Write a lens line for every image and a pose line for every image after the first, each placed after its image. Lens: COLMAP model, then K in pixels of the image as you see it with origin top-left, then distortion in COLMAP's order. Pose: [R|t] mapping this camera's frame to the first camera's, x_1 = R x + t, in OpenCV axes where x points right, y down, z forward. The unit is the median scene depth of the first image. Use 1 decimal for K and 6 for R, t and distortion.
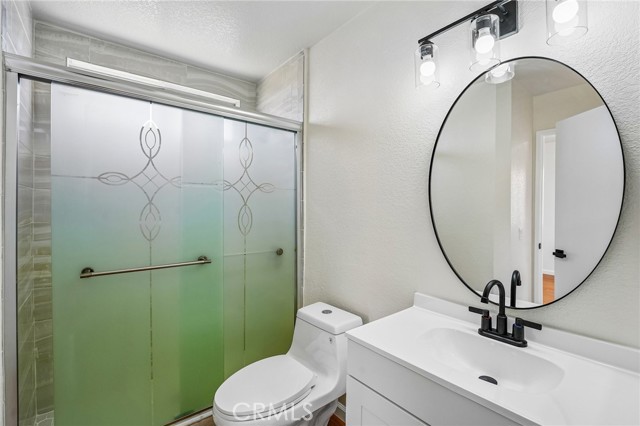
lens RADIAL K [[283.8, 0, 320.1], [0, 283.8, 210.5], [0, 0, 1]] dist [-0.000393, -0.000157]
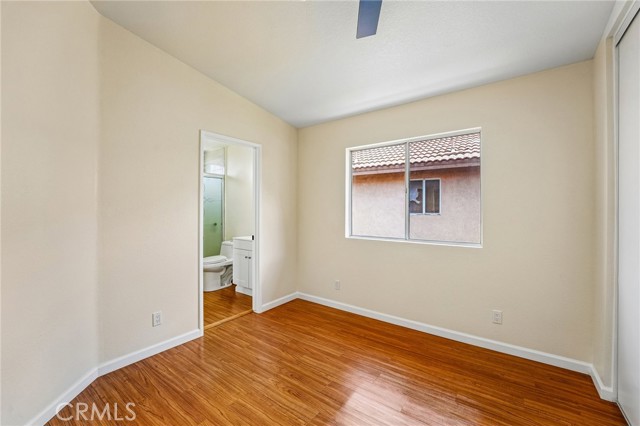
lens RADIAL K [[262.2, 0, 318.3], [0, 262.2, 209.3], [0, 0, 1]] dist [-0.023320, 0.000468]
pose [[0.963071, -0.001517, 0.269243, 0.126924], [0.000263, 0.999989, 0.004695, -0.005199], [-0.269247, -0.004451, 0.963061, -1.597319]]
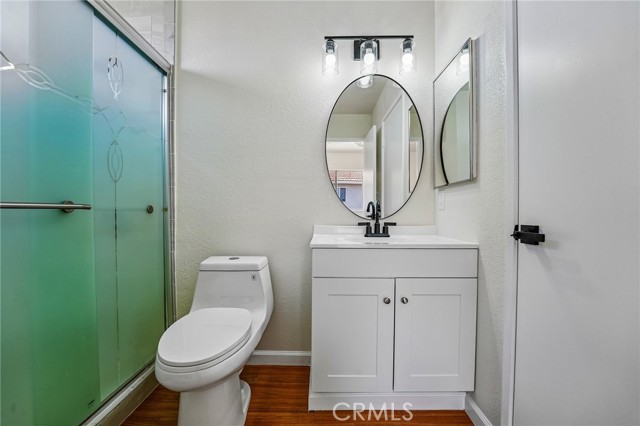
lens RADIAL K [[264.9, 0, 318.9], [0, 264.9, 214.9], [0, 0, 1]] dist [-0.025386, 0.000052]
pose [[0.647373, -0.017309, 0.761976, -0.402285], [0.002803, 0.999789, 0.020329, 0.145292], [-0.762168, -0.011024, 0.647286, 0.121117]]
